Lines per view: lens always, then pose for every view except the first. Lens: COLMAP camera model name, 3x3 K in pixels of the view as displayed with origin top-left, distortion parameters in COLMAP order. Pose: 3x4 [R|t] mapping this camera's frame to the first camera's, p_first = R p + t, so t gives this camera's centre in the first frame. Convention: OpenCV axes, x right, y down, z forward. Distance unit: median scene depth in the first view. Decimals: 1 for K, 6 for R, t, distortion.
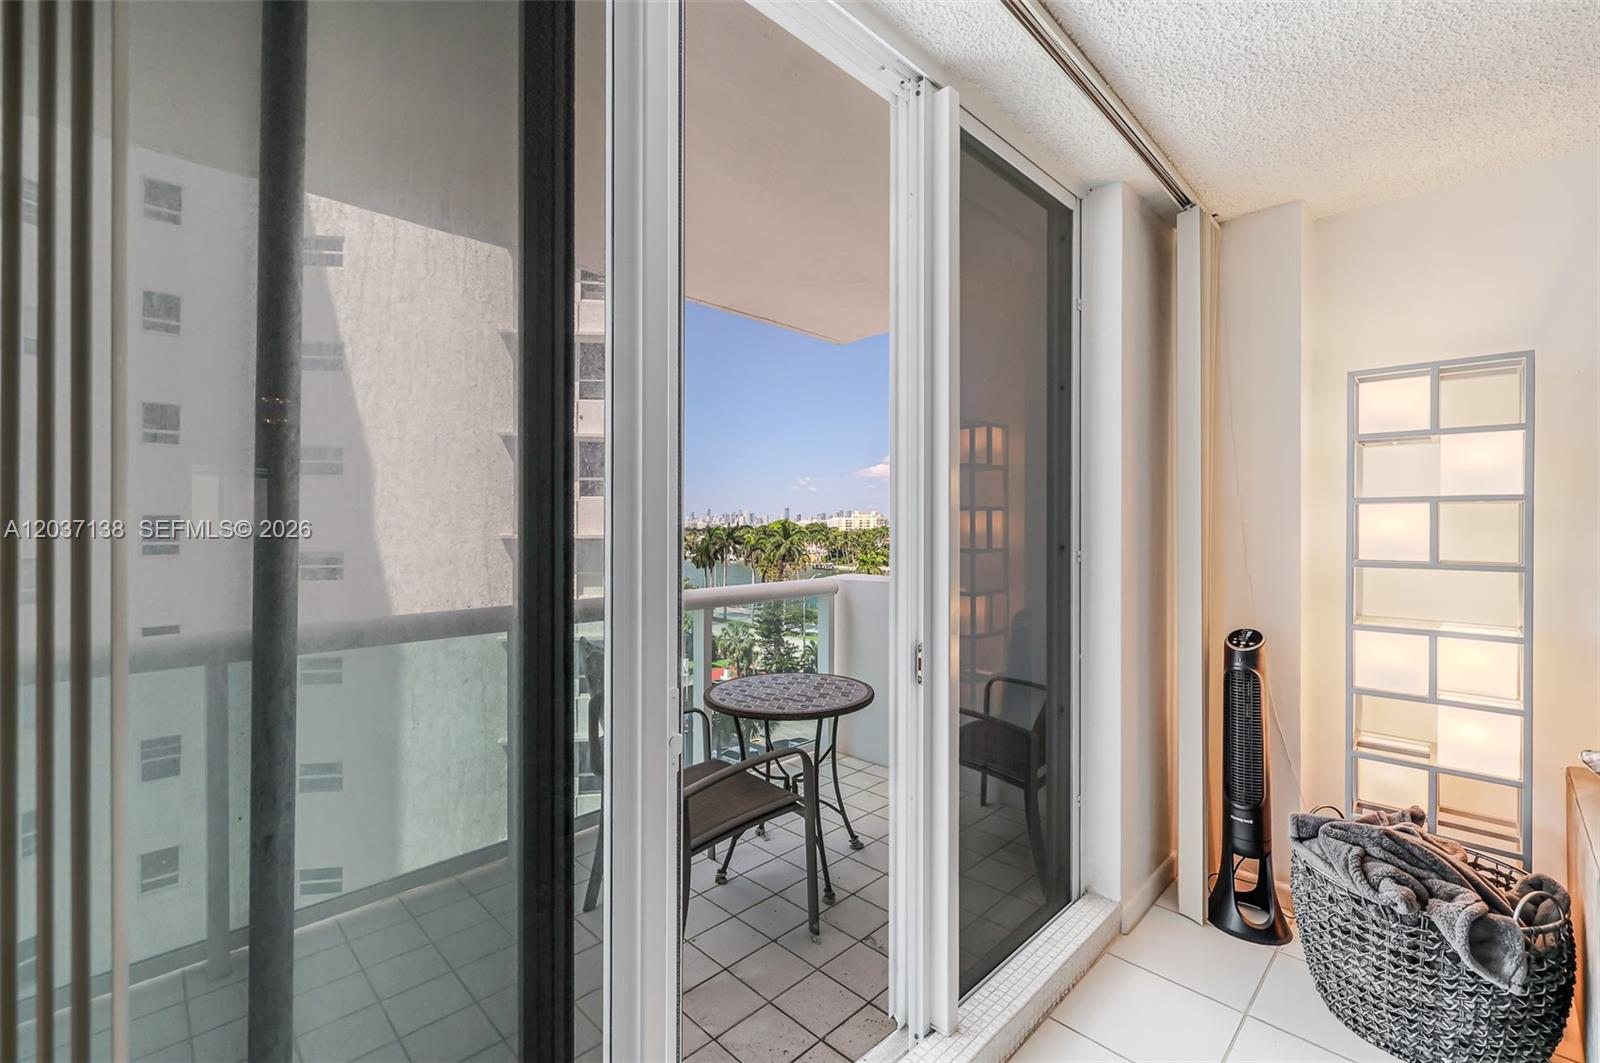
lens RADIAL K [[673.5, 0, 797.6], [0, 673.5, 523.3], [0, 0, 1]] dist [0.000474, -0.000383]
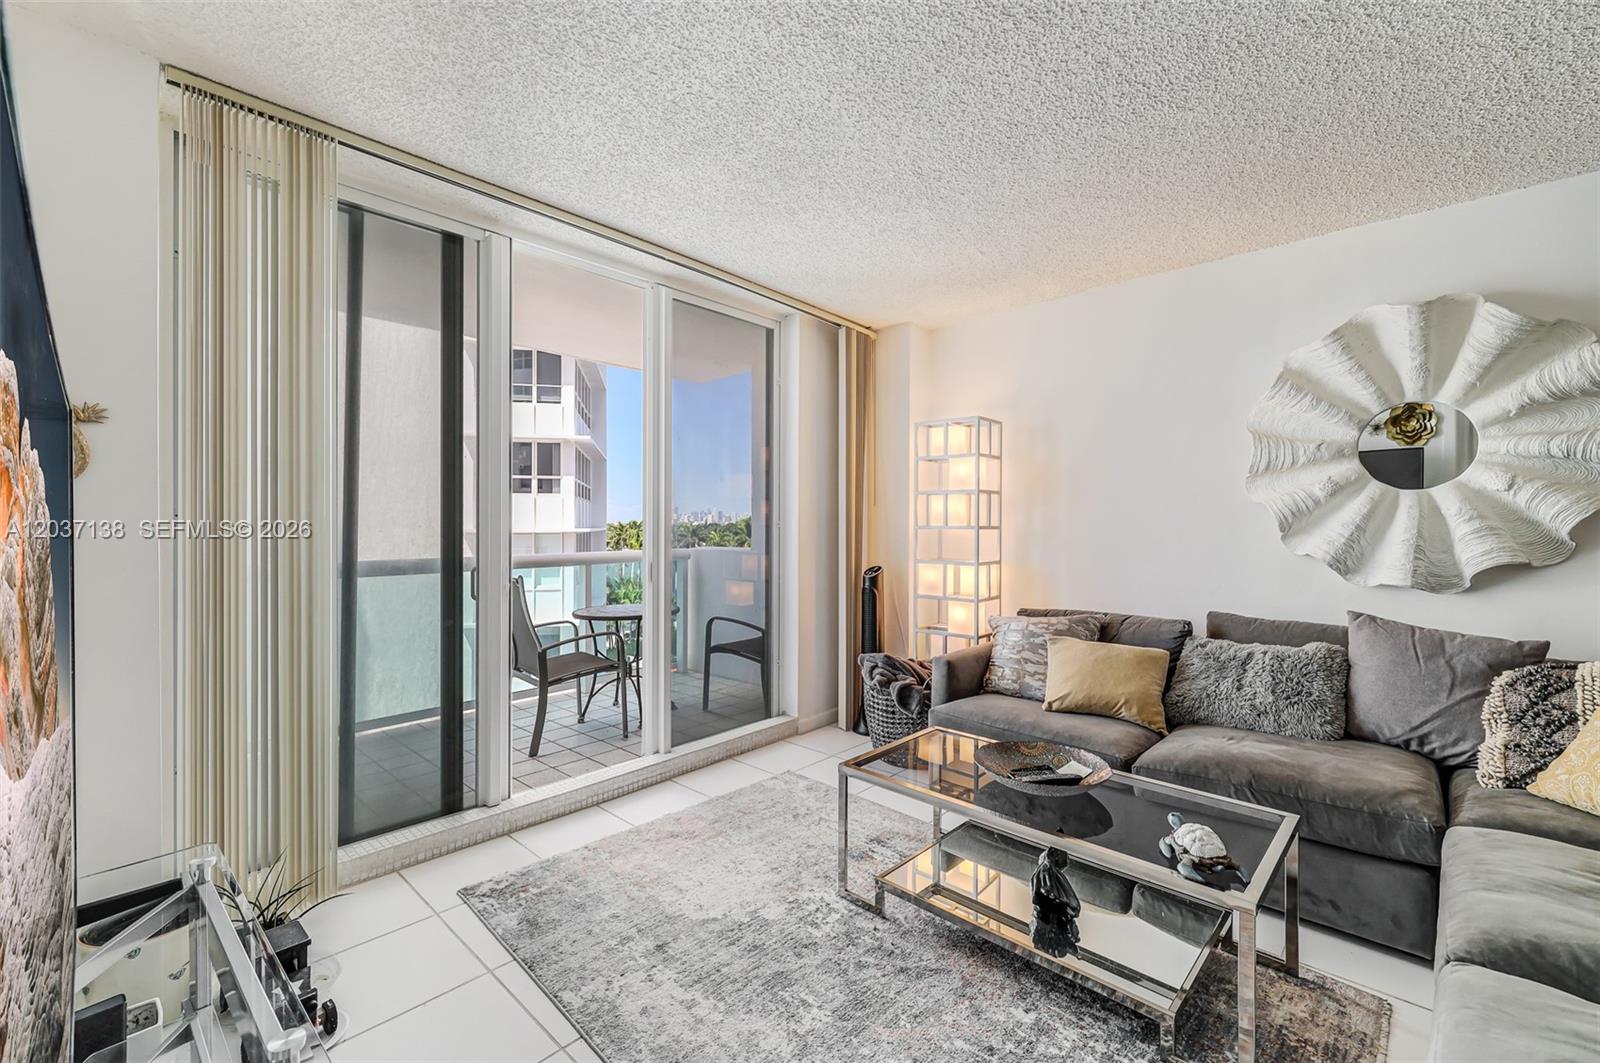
lens RADIAL K [[673.5, 0, 787.7], [0, 673.5, 528.0], [0, 0, 1]] dist [0.000474, -0.000383]
pose [[0.999343, -0.002838, 0.036139, 0.020883], [0.002442, 0.999937, 0.010990, 0.002237], [-0.036168, -0.010895, 0.999286, -0.041431]]
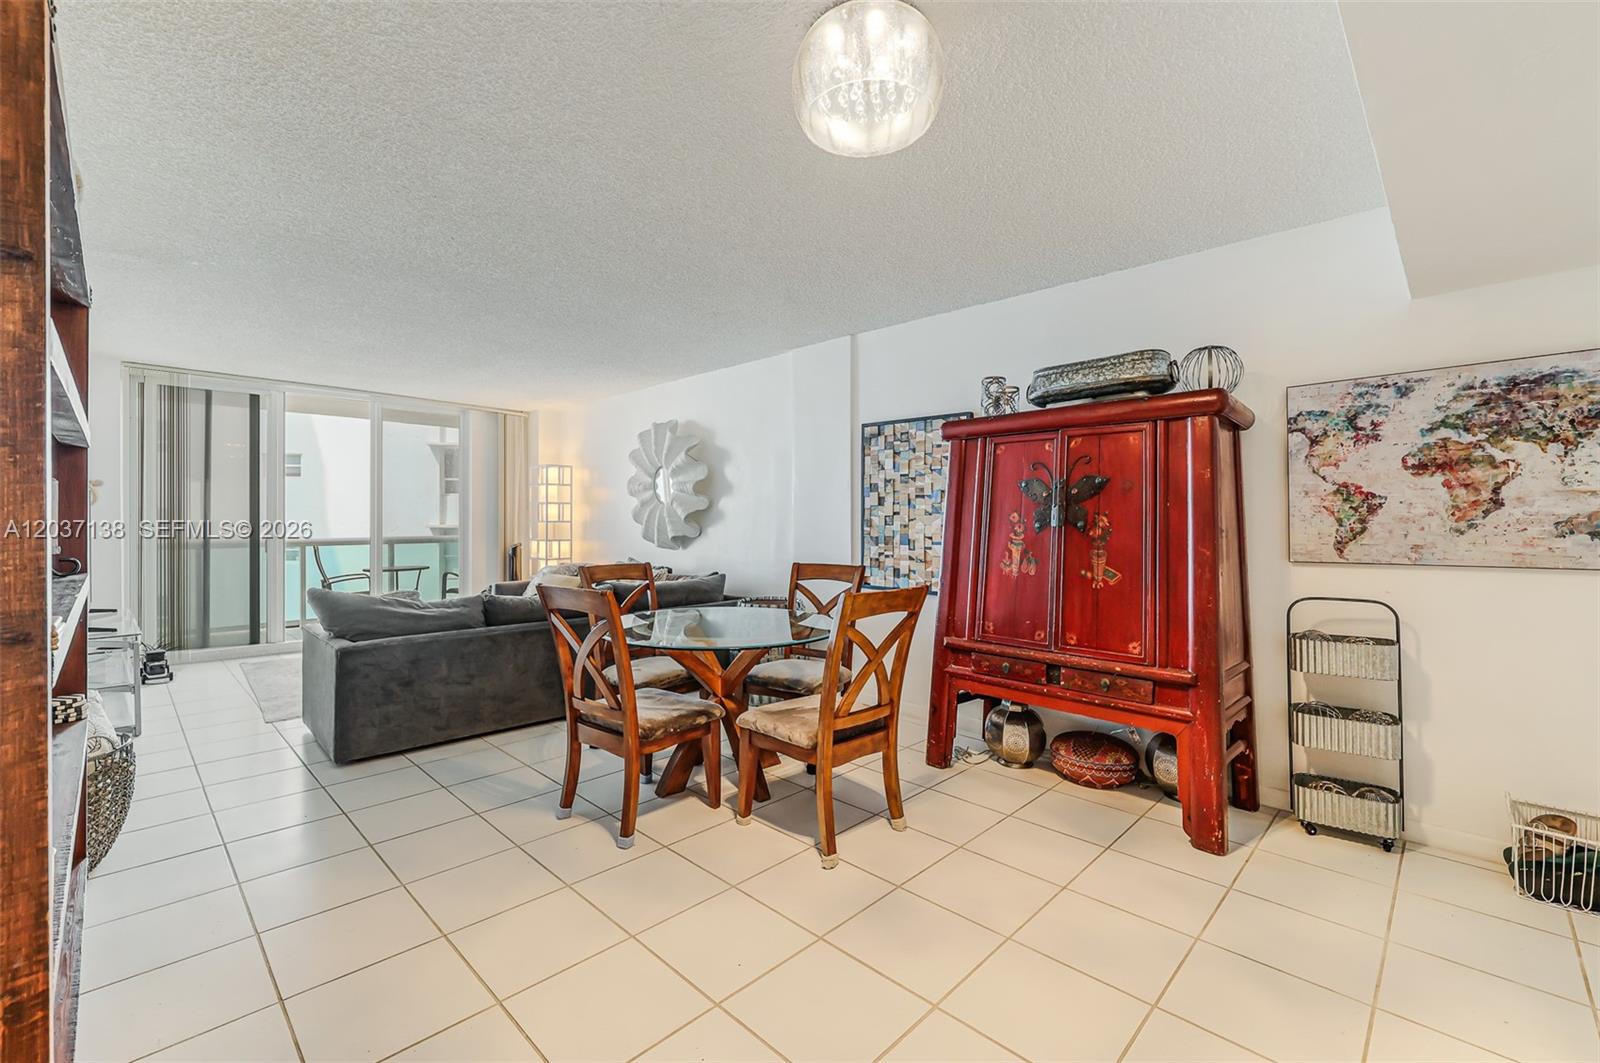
lens RADIAL K [[673.5, 0, 790.2], [0, 673.5, 520.8], [0, 0, 1]] dist [0.000474, -0.000383]
pose [[0.999823, -0.004245, 0.018337, 0.105327], [0.004147, 0.999977, 0.005390, 0.002255], [-0.018359, -0.005313, 0.999817, -0.122674]]
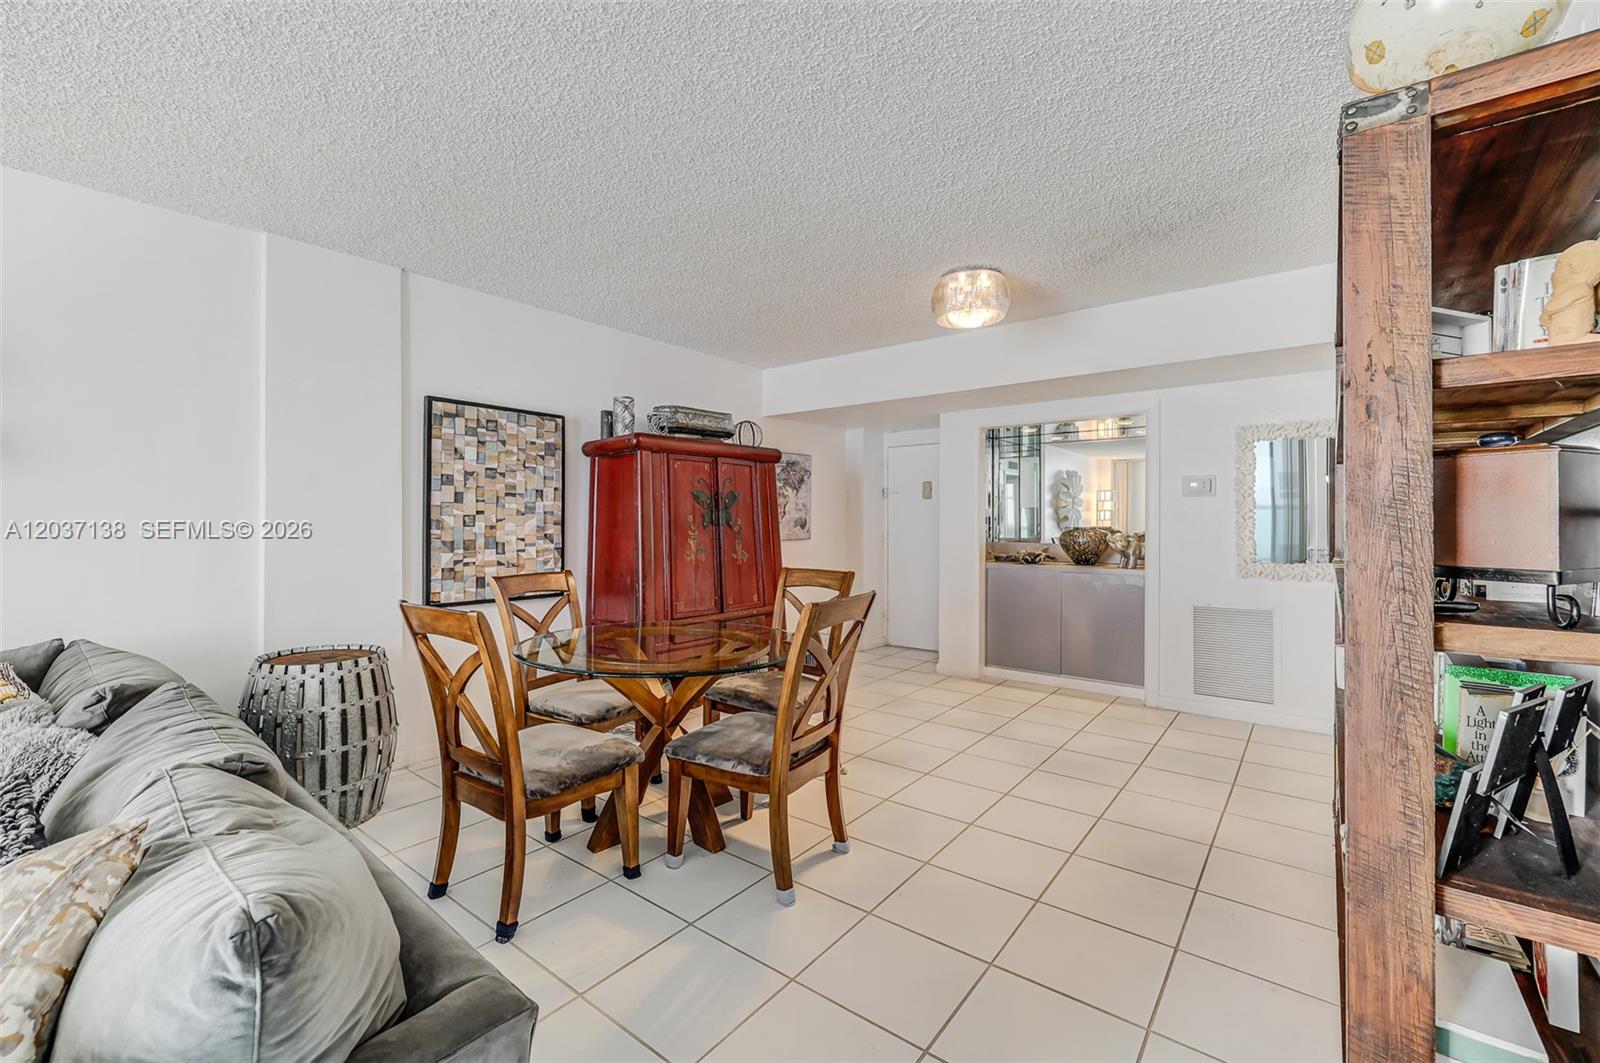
lens RADIAL K [[673.5, 0, 789.3], [0, 673.5, 522.2], [0, 0, 1]] dist [0.000474, -0.000383]
pose [[-0.116877, -0.006699, 0.993124, 0.032932], [-0.004382, 0.999971, 0.006229, 0.002263], [-0.993137, -0.003624, -0.116903, -0.051447]]
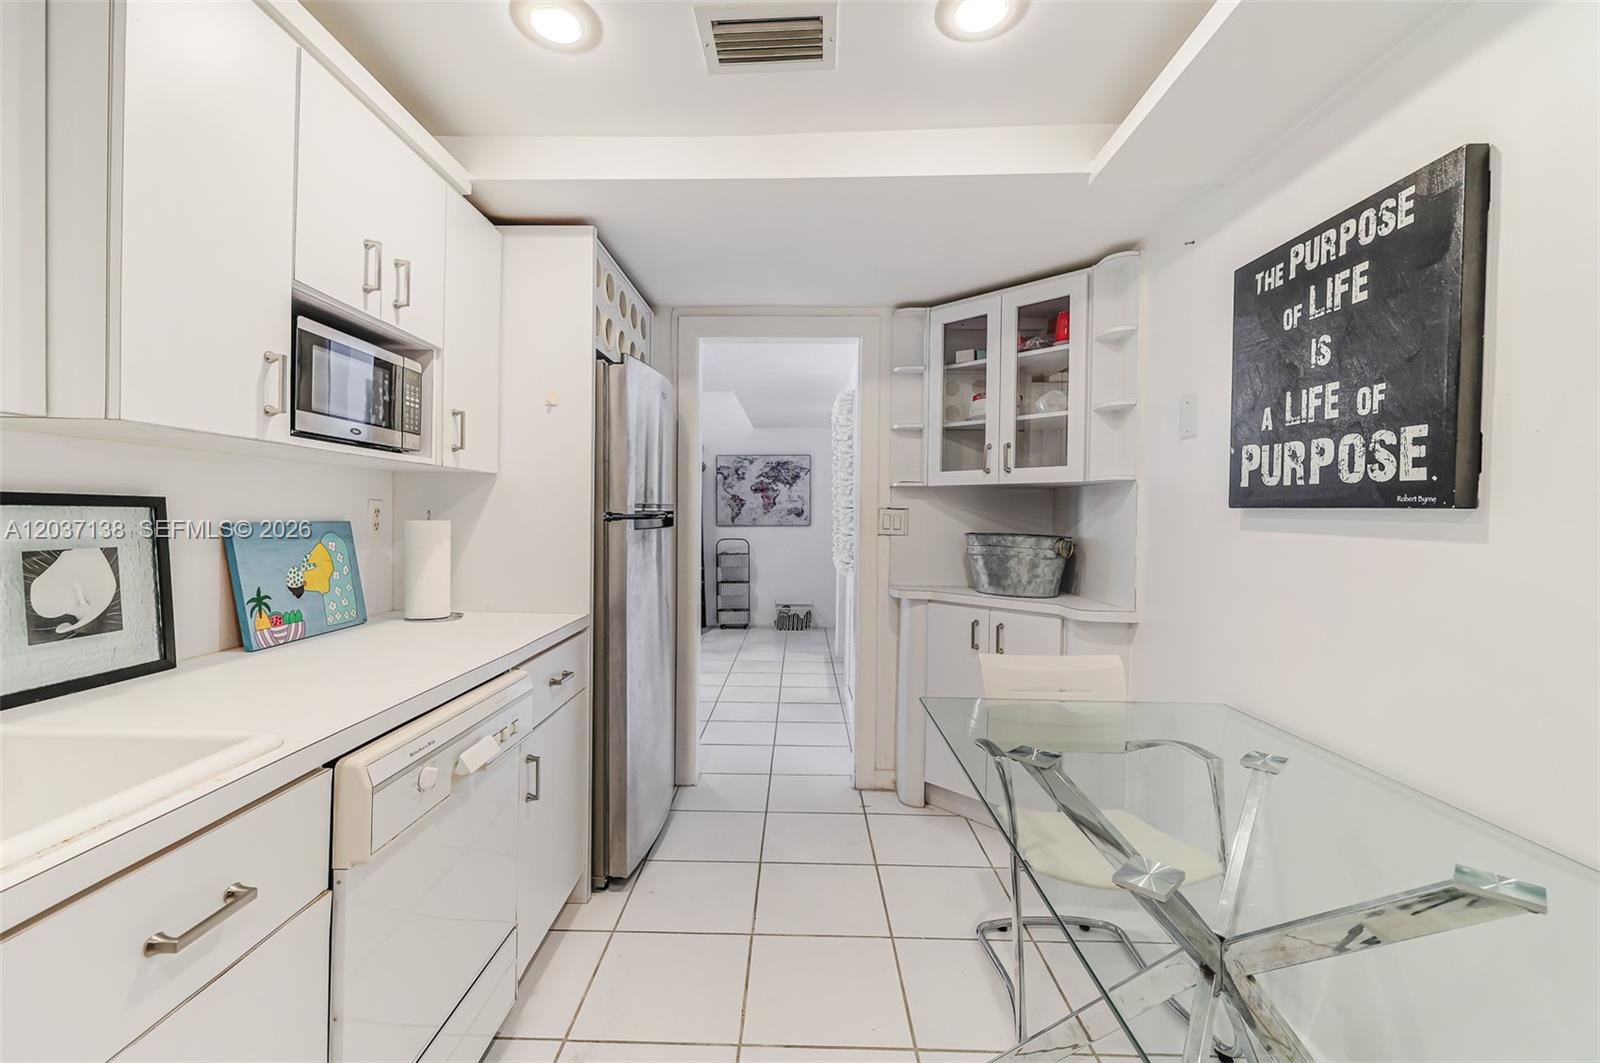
lens RADIAL K [[673.5, 0, 794.7], [0, 673.5, 525.8], [0, 0, 1]] dist [0.000474, -0.000383]
pose [[0.699187, -0.006850, 0.714906, 0.049205], [-0.011472, 0.999718, 0.020798, 0.003278], [-0.714846, -0.022743, 0.698912, -0.188439]]
